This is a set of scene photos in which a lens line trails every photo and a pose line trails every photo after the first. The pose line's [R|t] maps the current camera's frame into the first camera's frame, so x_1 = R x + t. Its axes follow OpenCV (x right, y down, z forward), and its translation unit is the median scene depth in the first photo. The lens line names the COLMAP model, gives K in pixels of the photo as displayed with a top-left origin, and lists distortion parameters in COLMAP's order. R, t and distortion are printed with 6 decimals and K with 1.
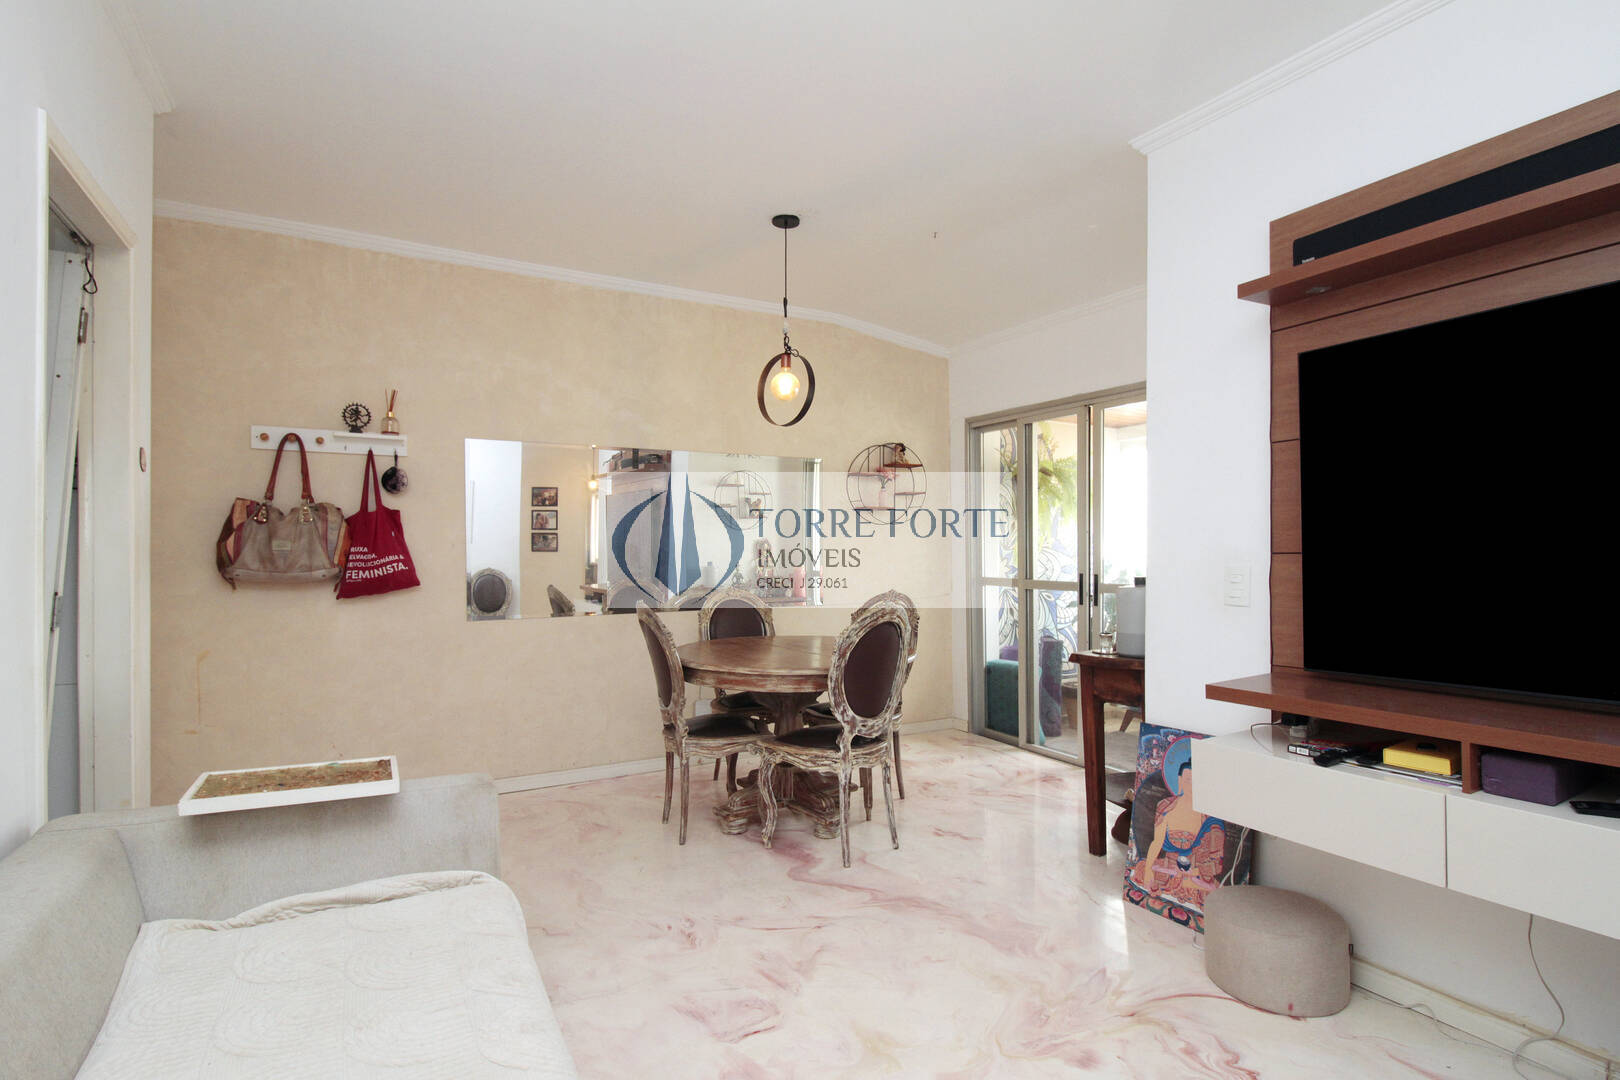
lens RADIAL K [[828.2, 0, 817.5], [0, 828.2, 533.6], [0, 0, 1]] dist [0.003489, -0.013249]
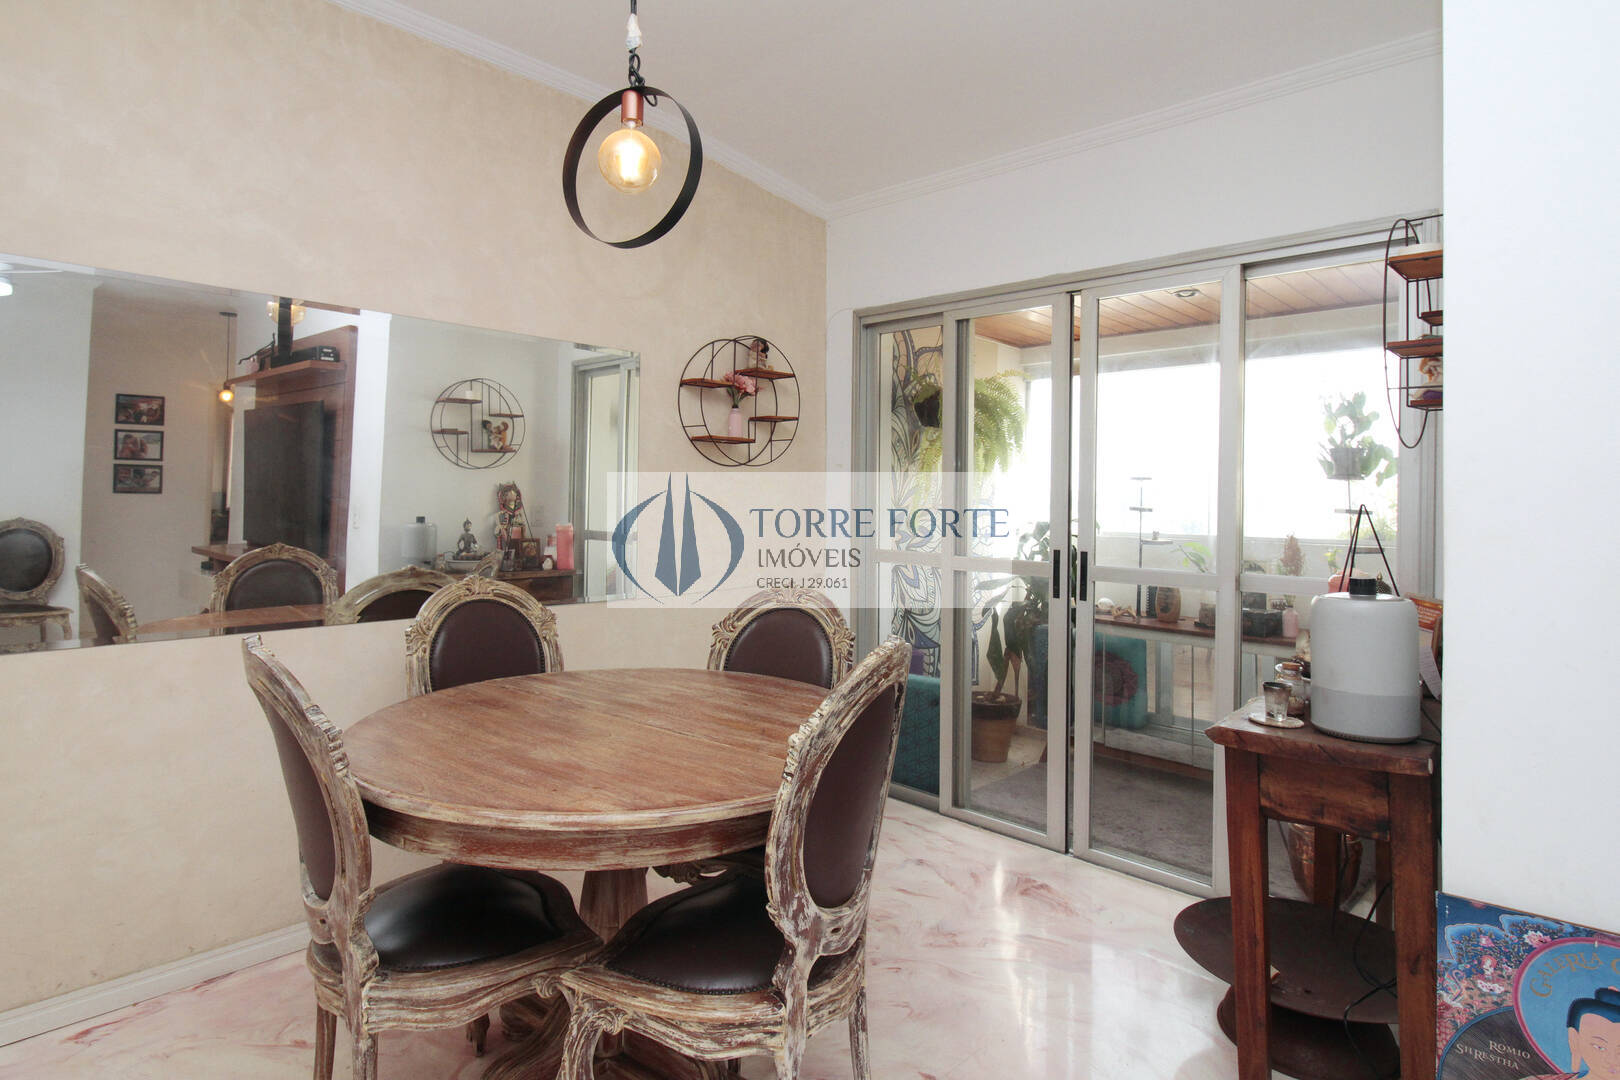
lens RADIAL K [[832.2, 0, 810.9], [0, 832.2, 481.2], [0, 0, 1]] dist [0.016545, -0.013571]
pose [[0.948651, 0.024574, 0.315369, -0.098070], [-0.024962, 0.999684, -0.002809, 0.001413], [-0.315339, -0.005208, 0.948965, 0.595168]]
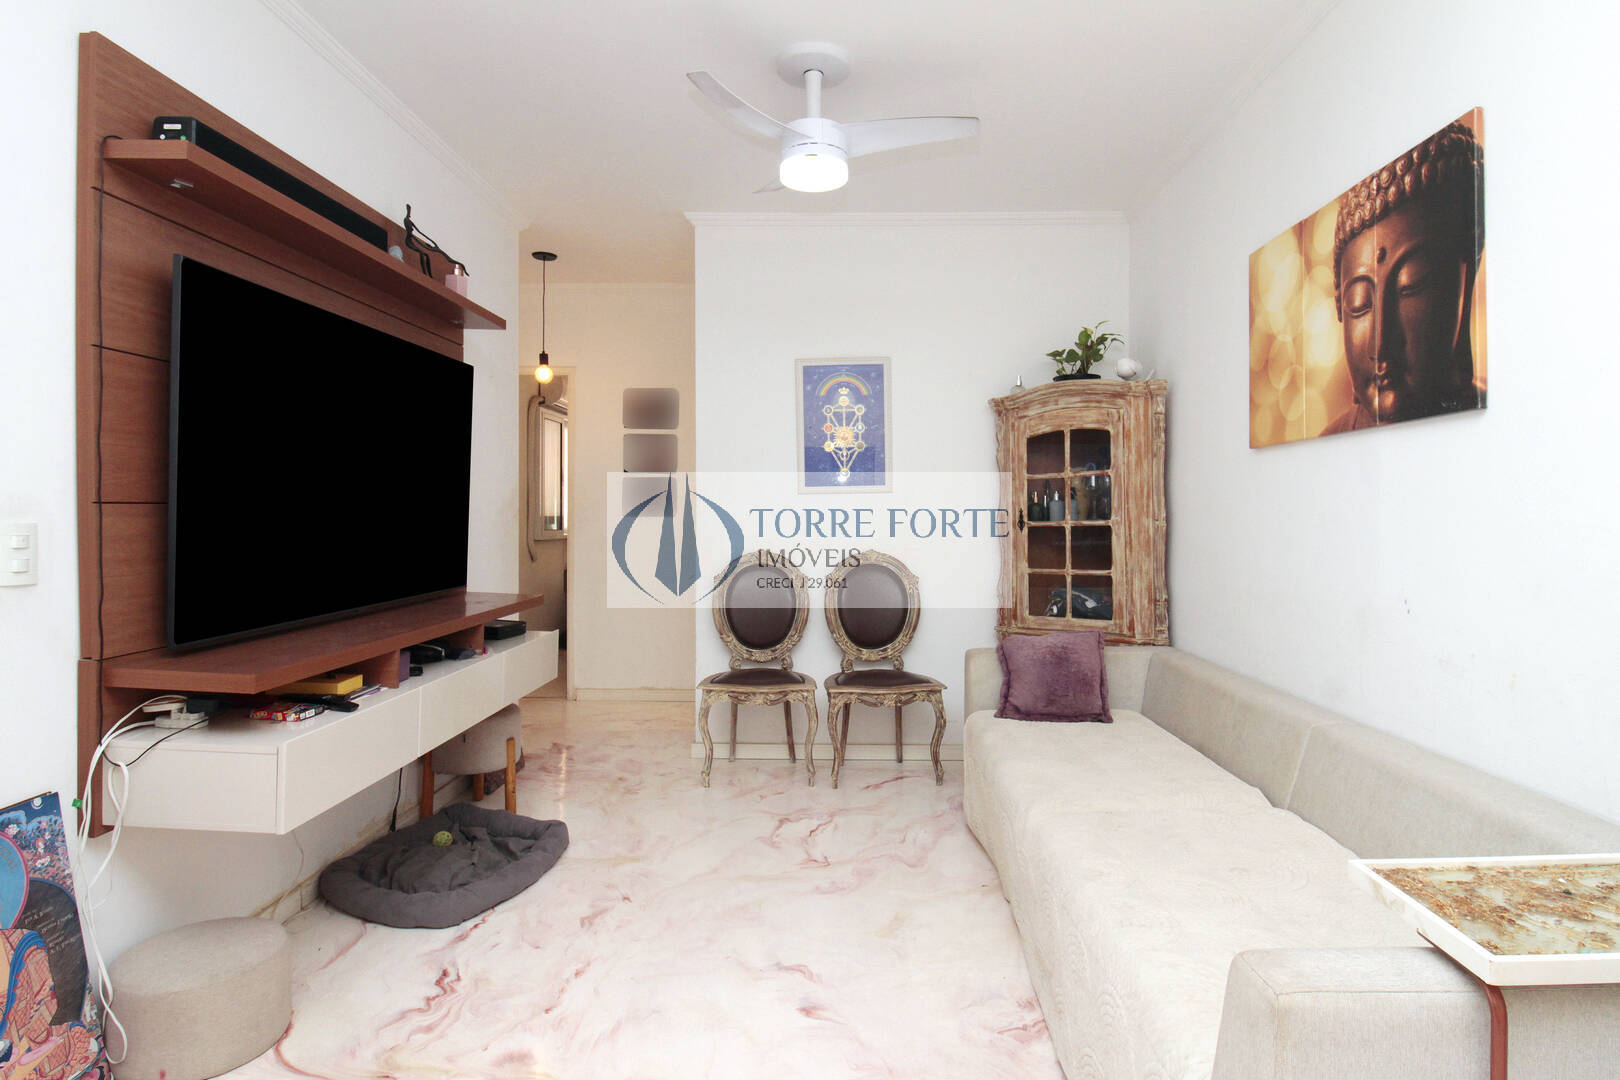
lens RADIAL K [[864.5, 0, 830.9], [0, 864.5, 517.0], [0, 0, 1]] dist [0.003378, -0.010472]
pose [[-0.868971, -0.002283, 0.494857, -0.275150], [-0.014896, 0.999657, -0.021546, 0.033038], [-0.494638, -0.026094, -0.868707, 1.026255]]
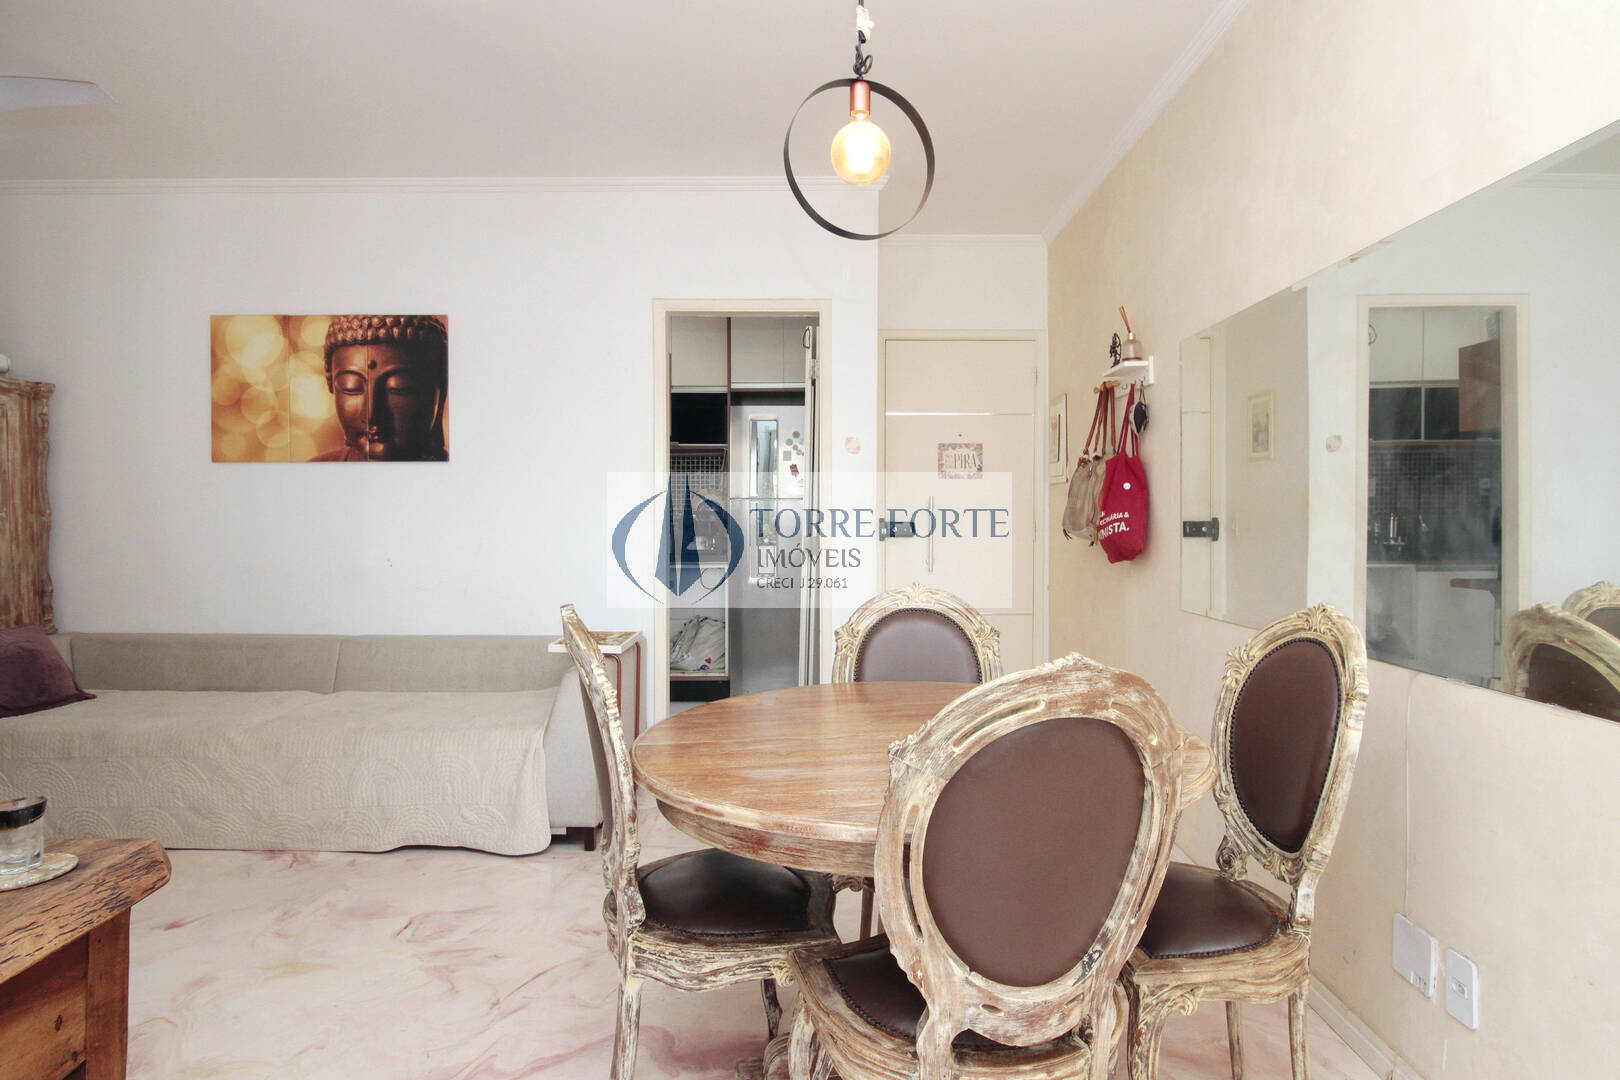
lens RADIAL K [[890.2, 0, 808.1], [0, 890.2, 501.7], [0, 0, 1]] dist [0.000121, -0.012104]
pose [[-0.509127, -0.007314, -0.860660, 0.457591], [0.019314, 0.999615, -0.019920, 0.031216], [0.860474, -0.026765, -0.508790, 1.374782]]
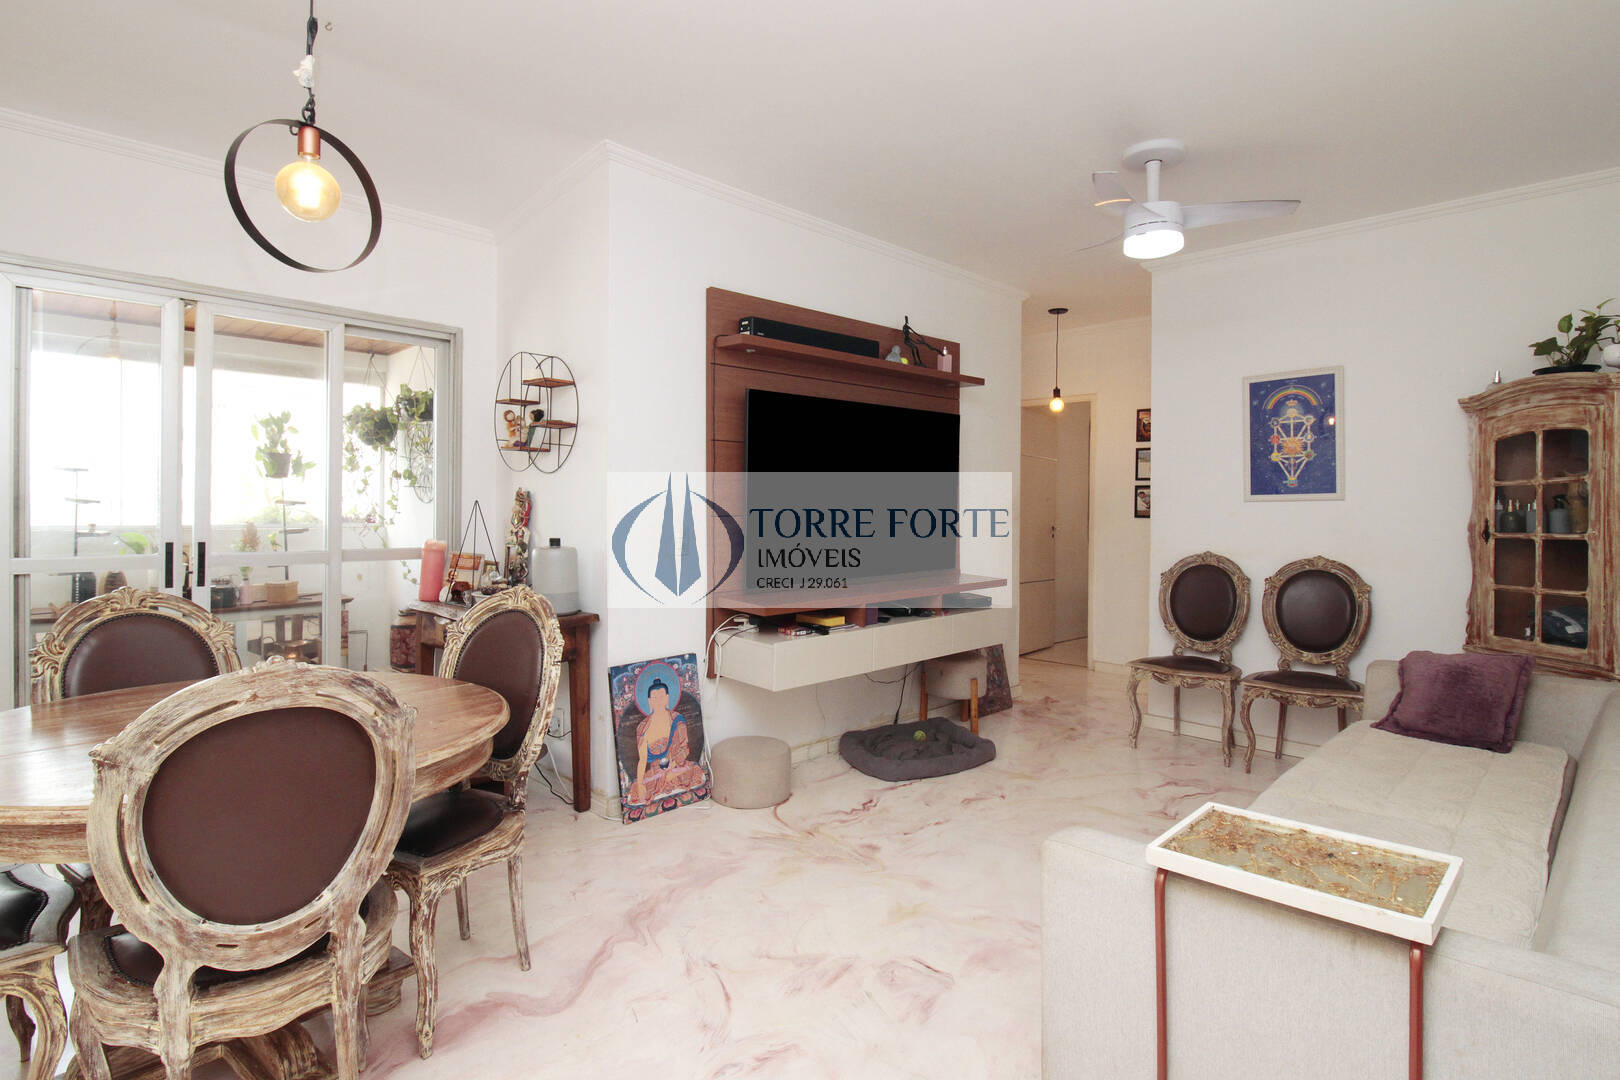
lens RADIAL K [[817.2, 0, 854.2], [0, 817.2, 514.3], [0, 0, 1]] dist [0.001120, -0.000837]
pose [[-0.309220, -0.010090, 0.950937, -0.681542], [-0.031770, 0.999495, 0.000274, 0.010007], [-0.950460, -0.030126, -0.309385, 0.933340]]
